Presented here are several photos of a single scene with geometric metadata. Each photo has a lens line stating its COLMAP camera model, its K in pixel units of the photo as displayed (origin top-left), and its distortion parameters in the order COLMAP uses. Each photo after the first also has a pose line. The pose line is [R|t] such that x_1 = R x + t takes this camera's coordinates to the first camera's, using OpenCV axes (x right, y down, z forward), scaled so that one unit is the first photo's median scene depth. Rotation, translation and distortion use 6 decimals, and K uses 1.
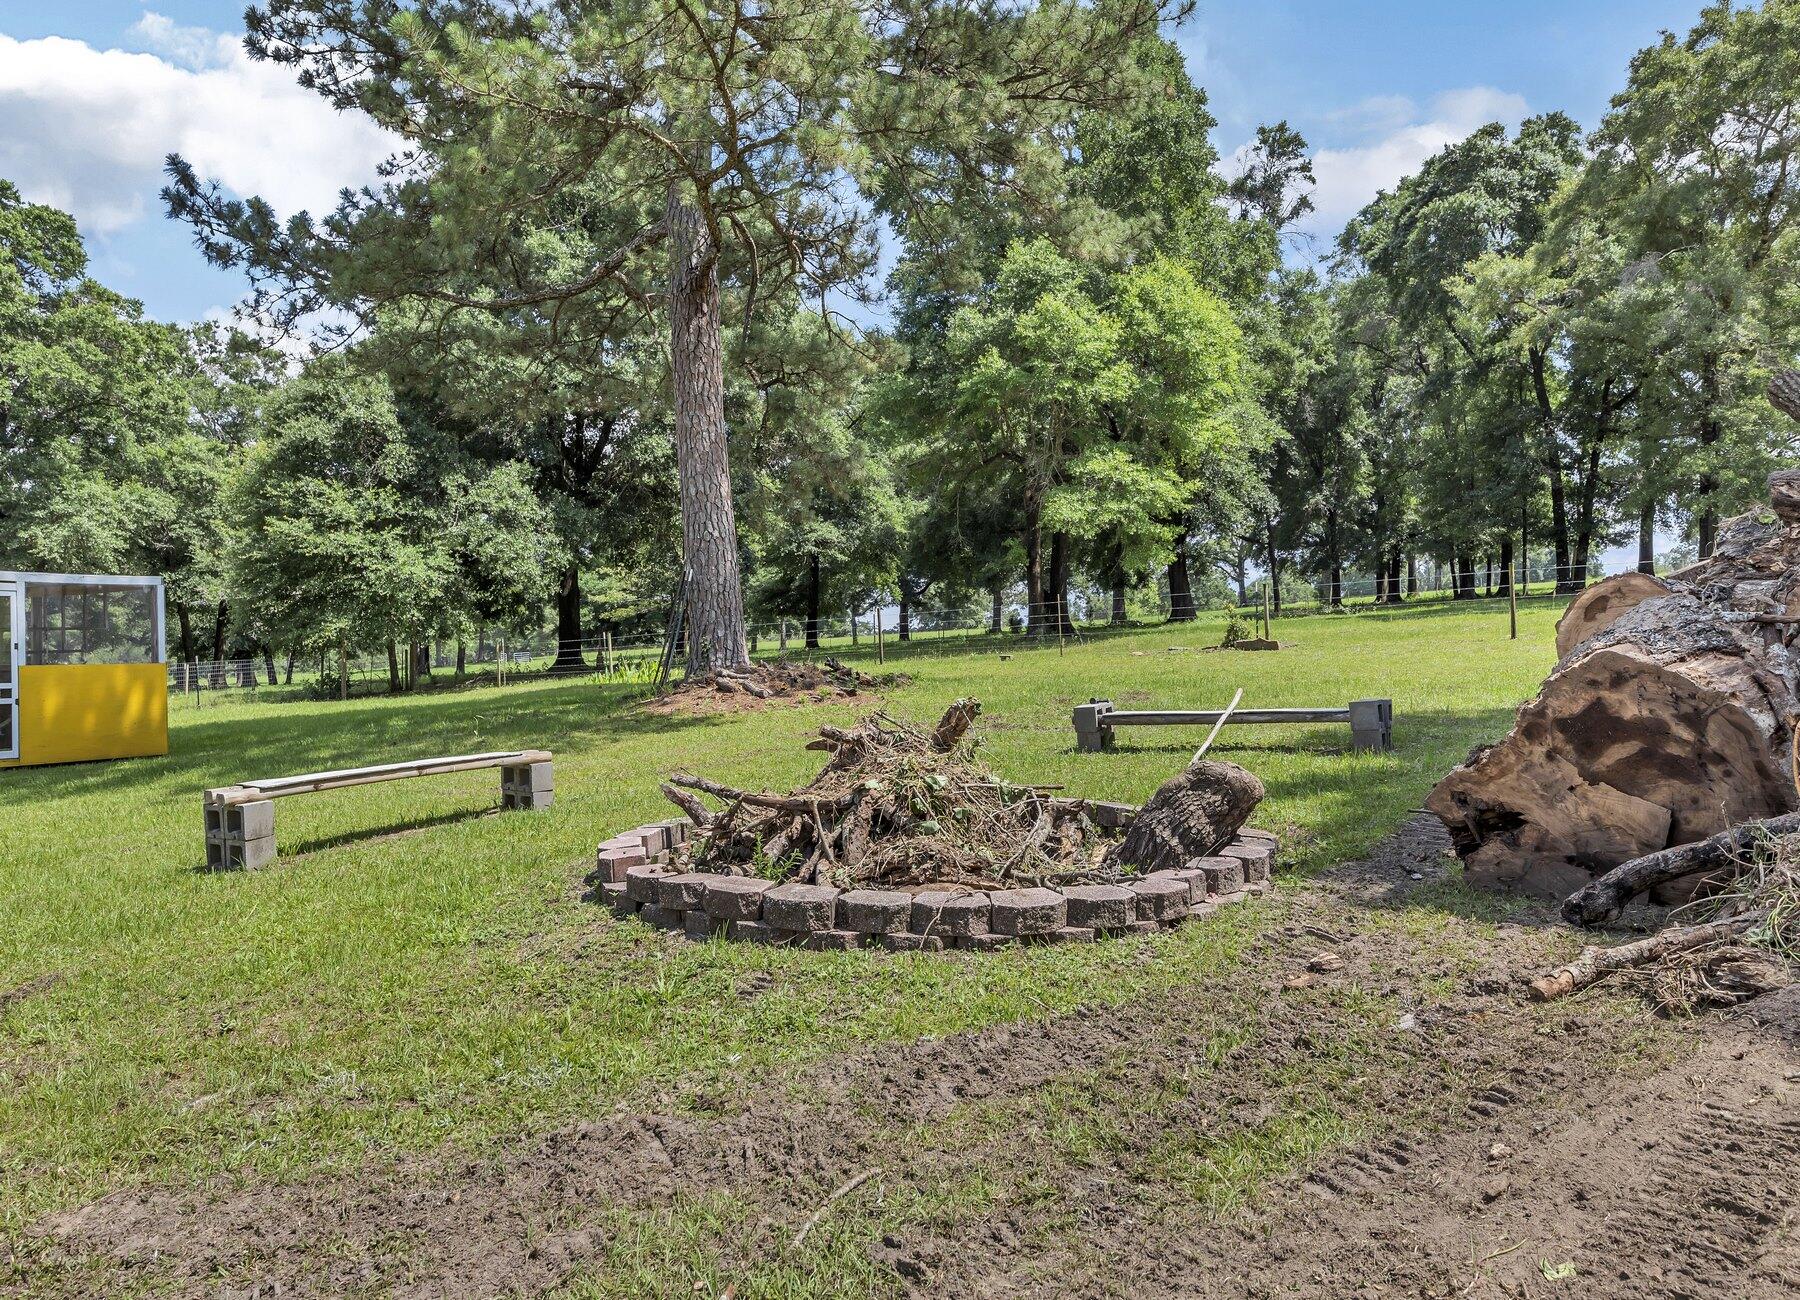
lens RADIAL K [[1229.2, 0, 901.3], [0, 1229.2, 656.8], [0, 0, 1]] dist [-0.005537, -0.001060]
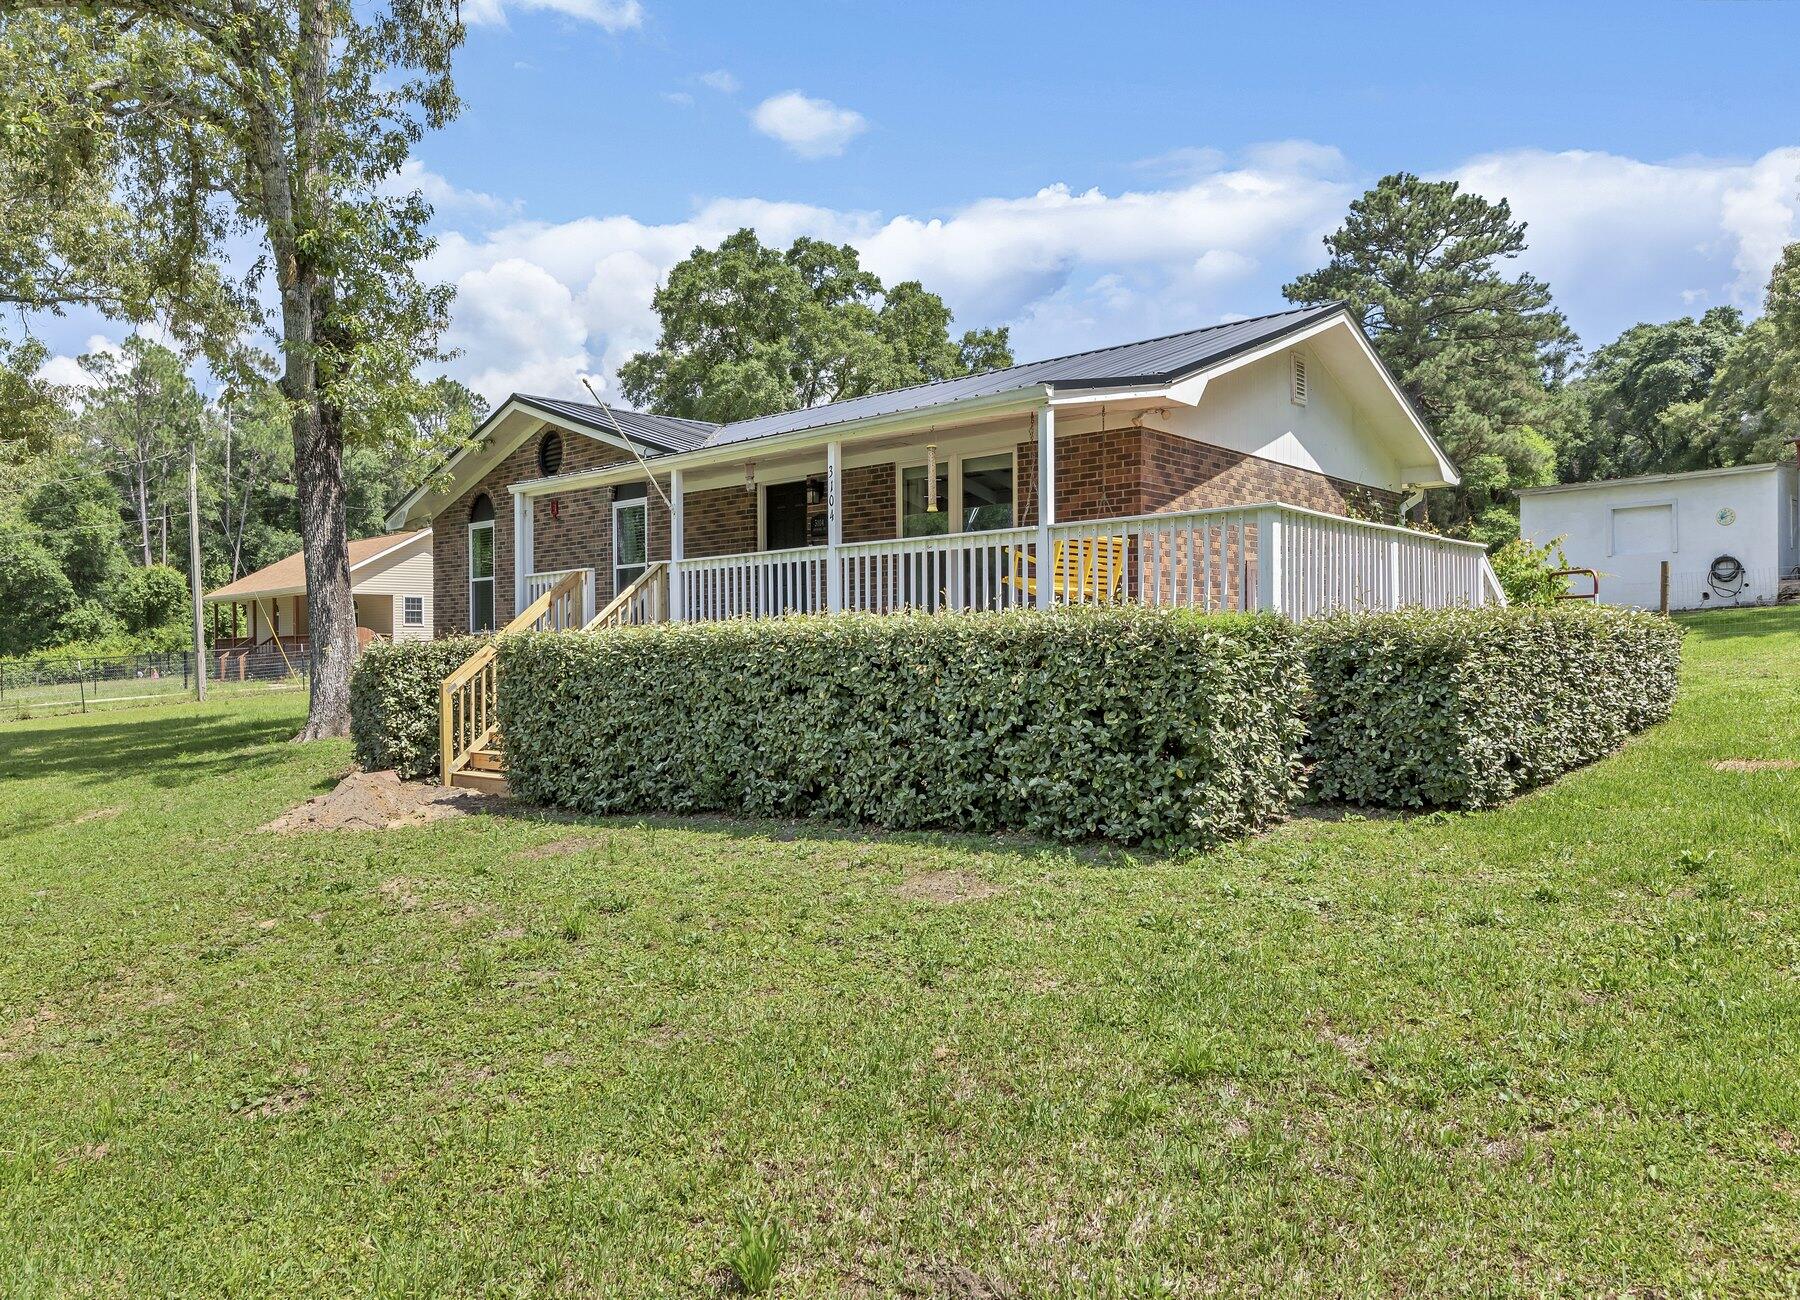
lens RADIAL K [[1229.2, 0, 898.7], [0, 1229.2, 645.7], [0, 0, 1]] dist [-0.005537, -0.001060]
pose [[0.988367, 0.000645, -0.152083, -0.423417], [-0.001780, 0.999972, -0.007328, 0.076939], [0.152074, 0.007514, 0.988340, -1.035901]]
